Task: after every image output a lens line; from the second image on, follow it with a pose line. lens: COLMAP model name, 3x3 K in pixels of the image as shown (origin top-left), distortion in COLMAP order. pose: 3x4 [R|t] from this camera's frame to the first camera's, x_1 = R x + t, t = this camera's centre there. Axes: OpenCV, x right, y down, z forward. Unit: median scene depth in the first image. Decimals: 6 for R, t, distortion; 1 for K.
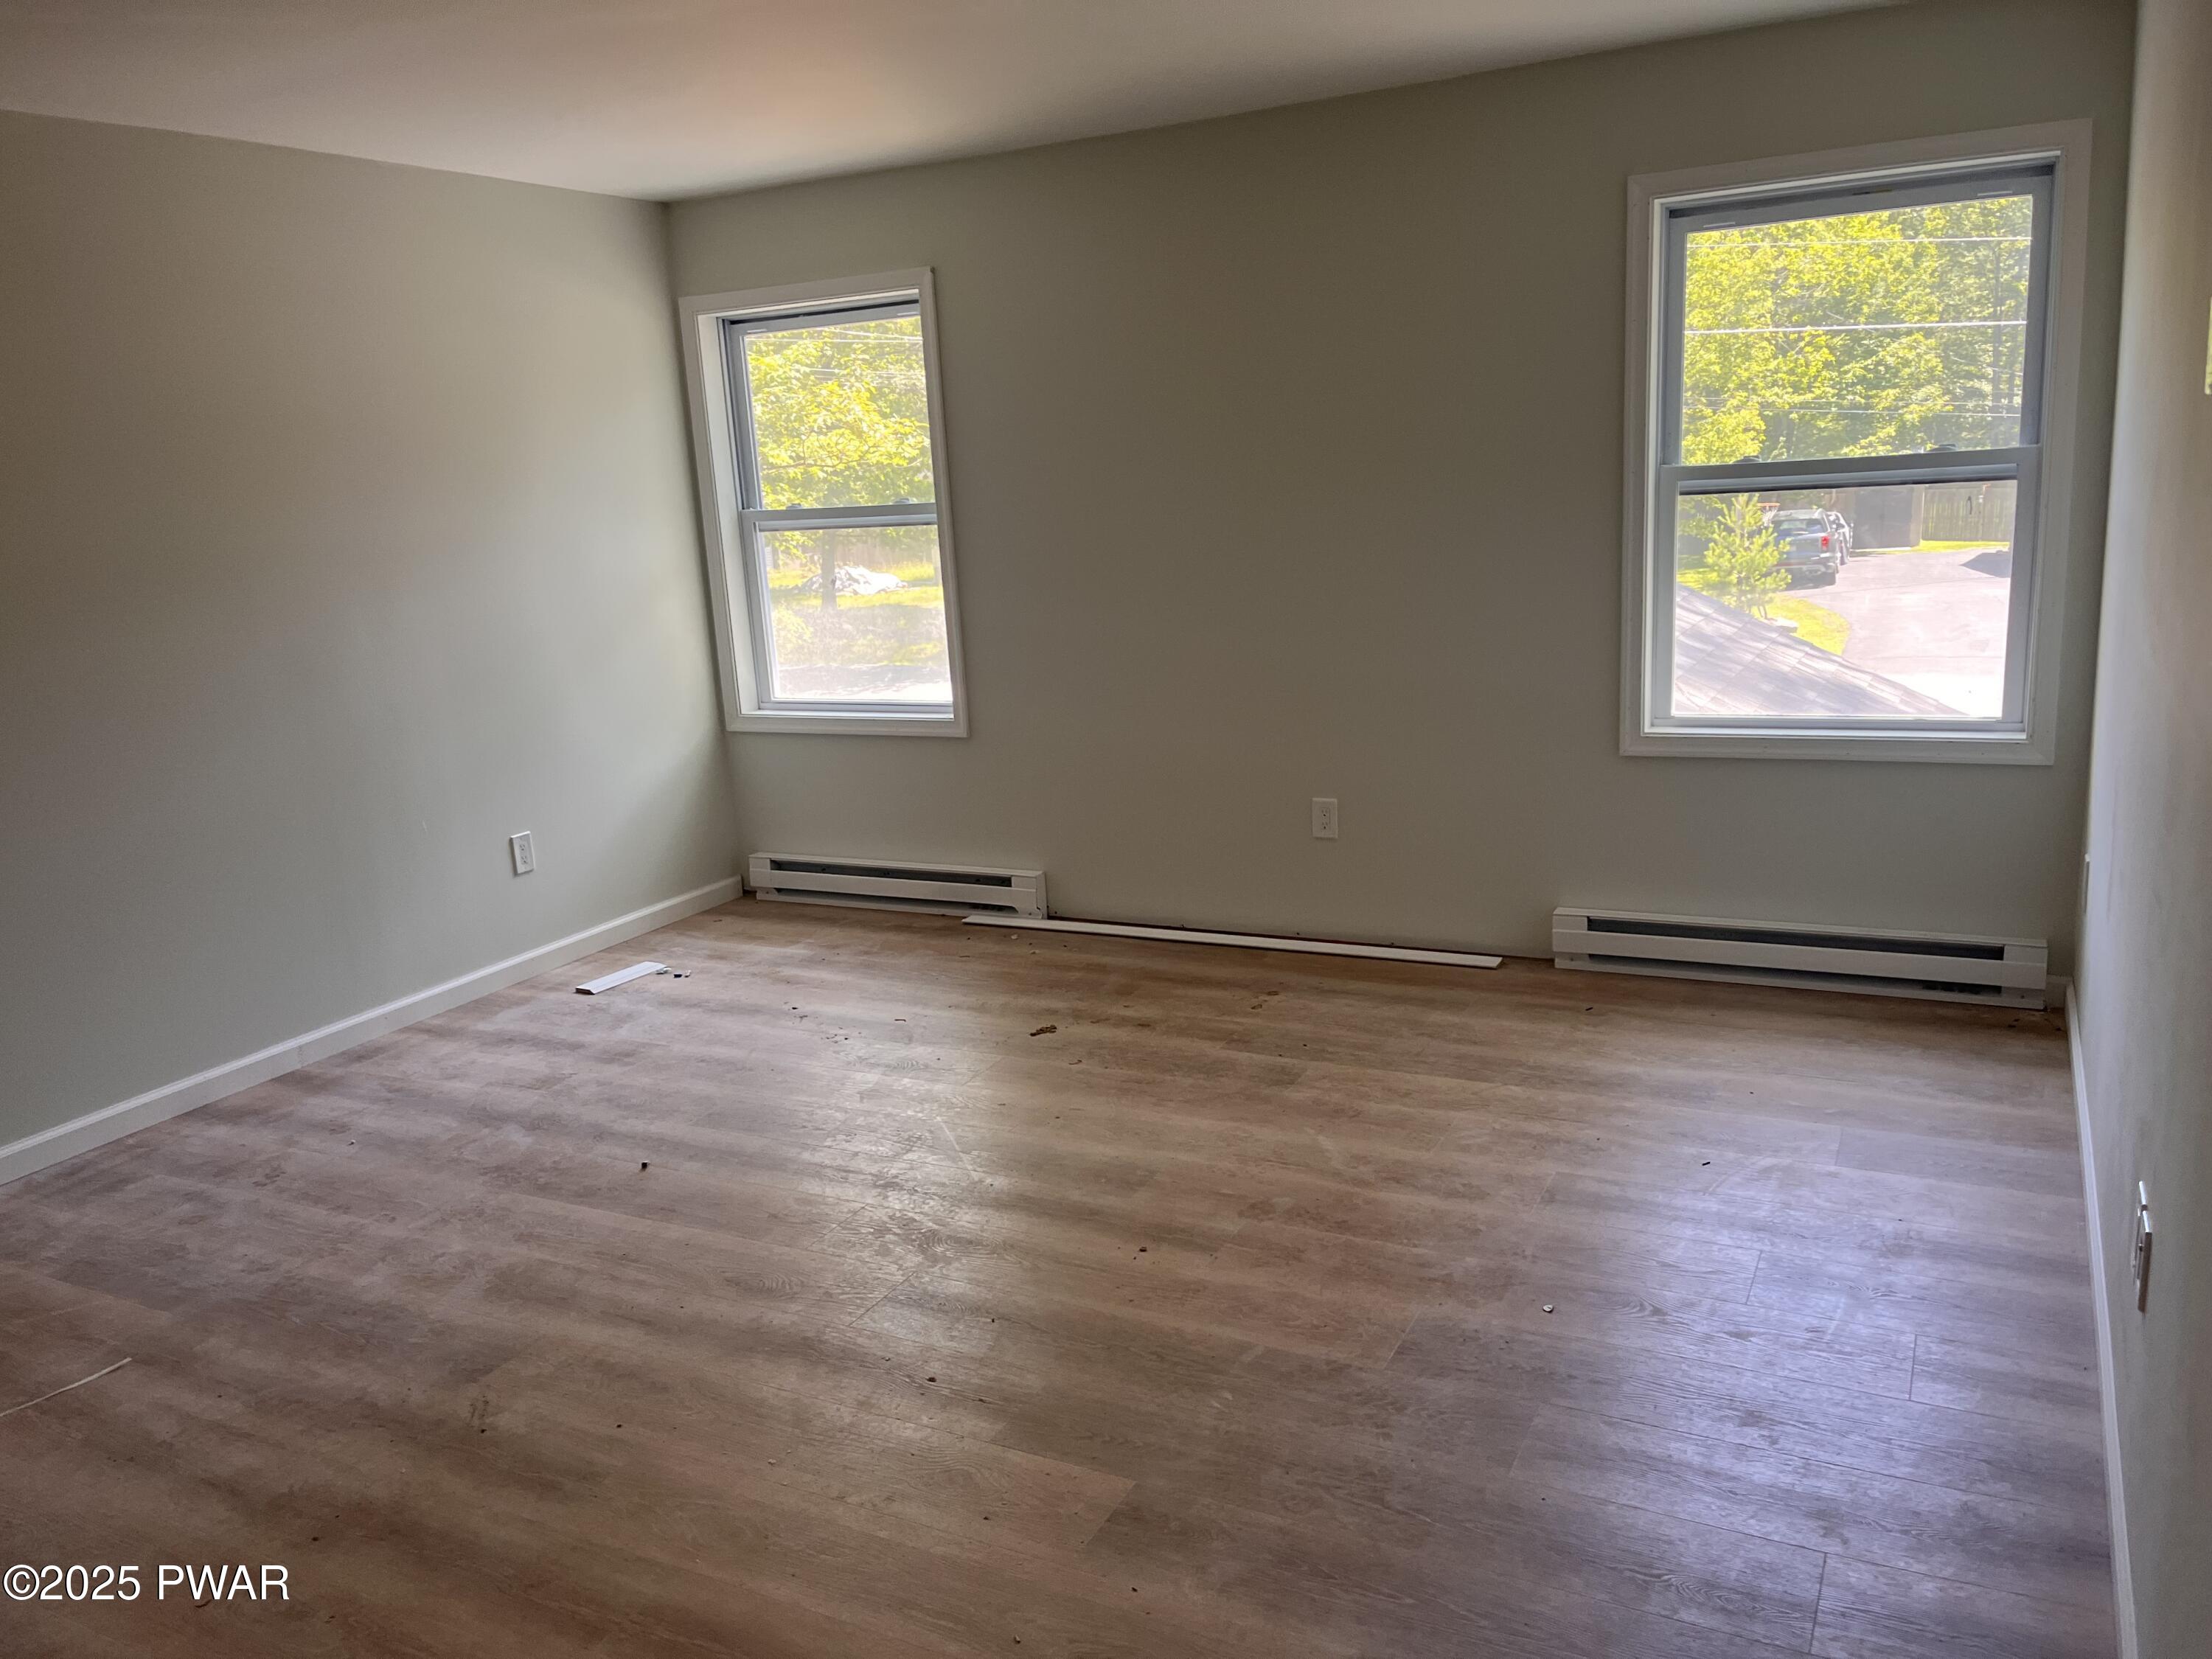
lens RADIAL K [[1682.8, 0, 1112.5], [0, 1682.8, 820.1], [0, 0, 1]] dist [0.047023, -0.056094]
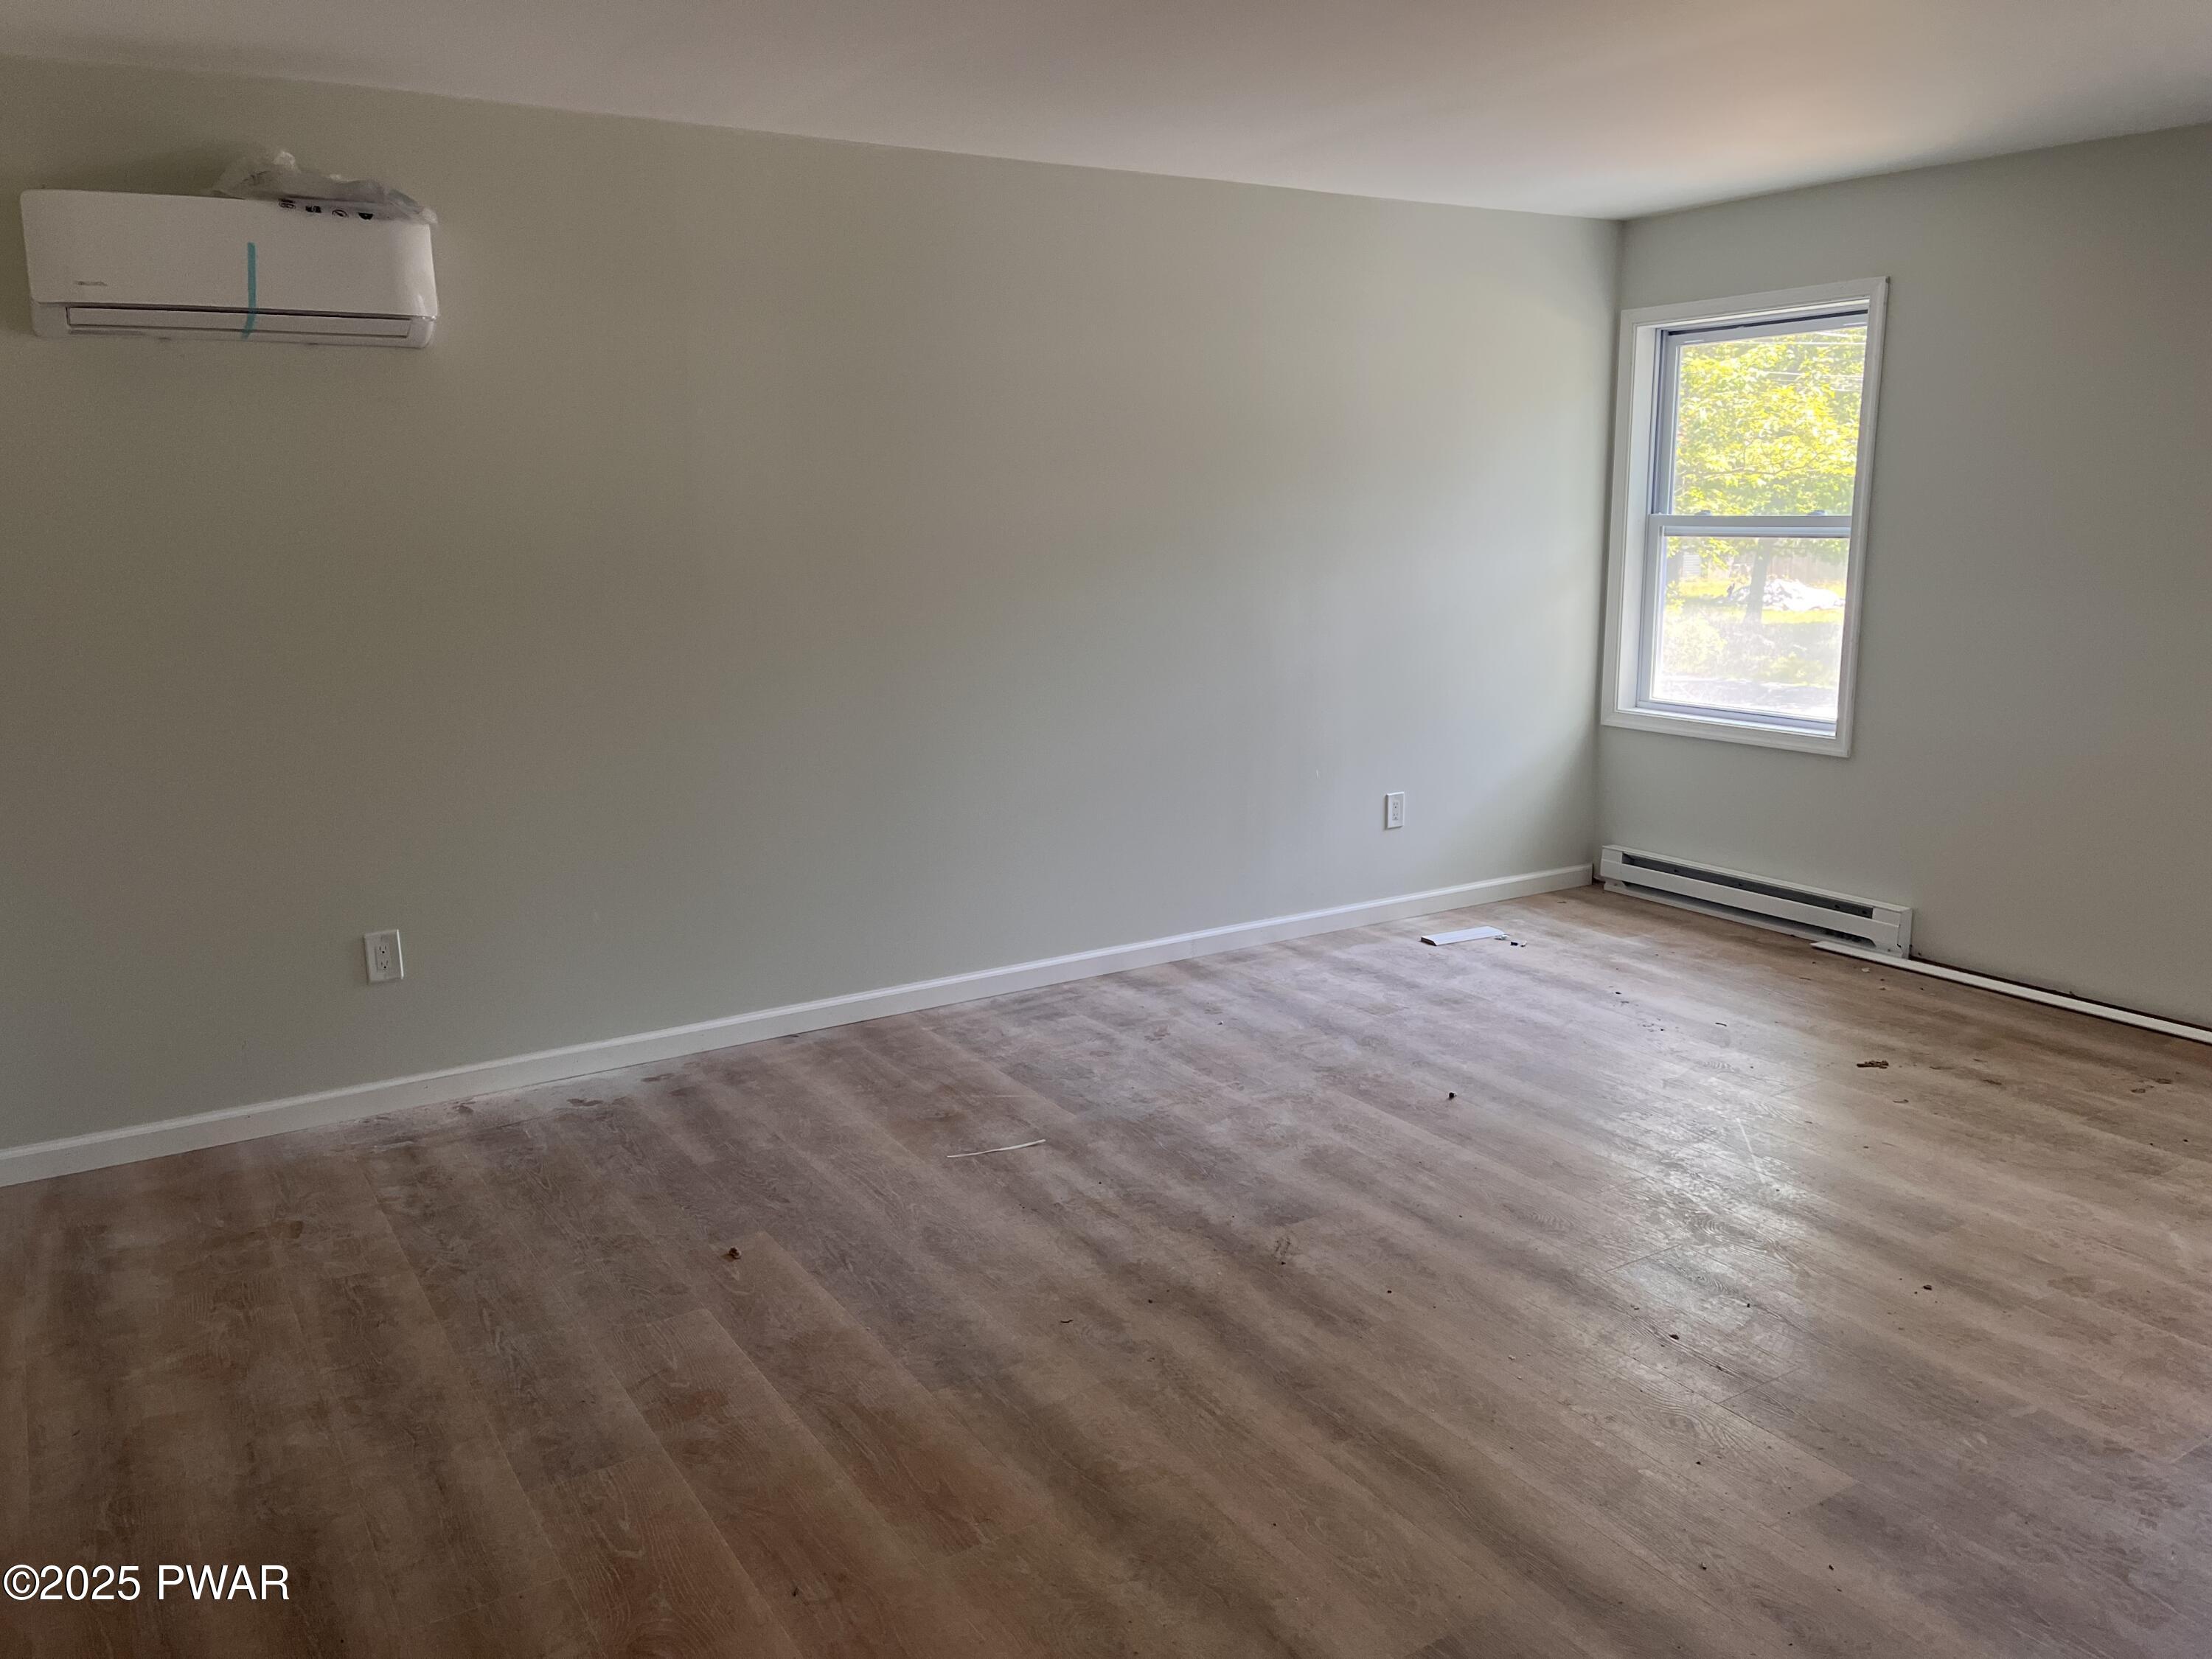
lens RADIAL K [[1682.8, 0, 1041.8], [0, 1682.8, 814.8], [0, 0, 1]] dist [0.047023, -0.056094]
pose [[0.840649, 0.146628, -0.521354, 0.047905], [-0.147673, 0.988234, 0.039822, 0.016158], [0.521059, 0.043513, 0.852411, -0.094375]]
